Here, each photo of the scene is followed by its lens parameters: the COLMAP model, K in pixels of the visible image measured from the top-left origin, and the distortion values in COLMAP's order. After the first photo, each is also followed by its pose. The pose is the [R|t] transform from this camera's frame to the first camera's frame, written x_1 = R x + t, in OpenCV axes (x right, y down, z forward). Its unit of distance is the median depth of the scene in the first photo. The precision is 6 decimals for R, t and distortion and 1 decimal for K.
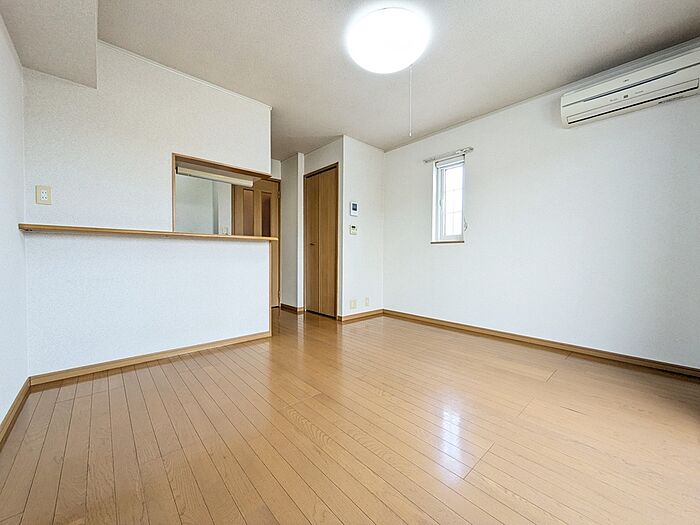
lens RADIAL K [[278.9, 0, 348.4], [0, 278.9, 262.4], [0, 0, 1]] dist [0.000897, 0.000111]
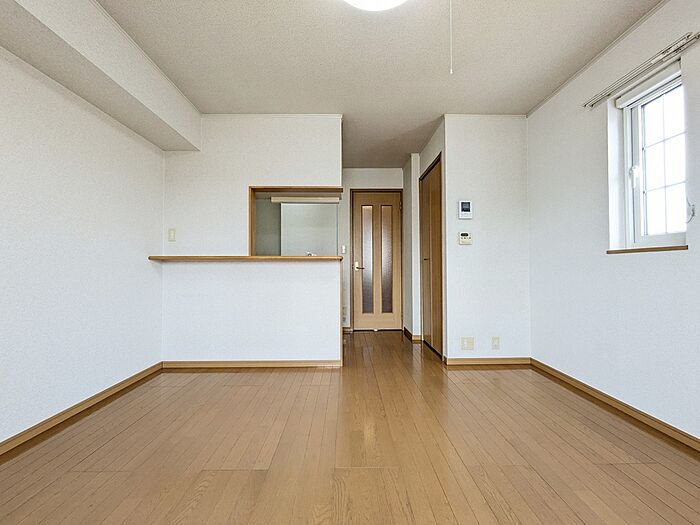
lens RADIAL K [[278.9, 0, 348.5], [0, 278.9, 262.3], [0, 0, 1]] dist [0.000897, 0.000111]
pose [[0.746465, -0.022587, -0.665041, 0.279653], [-0.008127, 0.999040, -0.043052, -0.023349], [0.665375, 0.037541, 0.745564, 0.279355]]
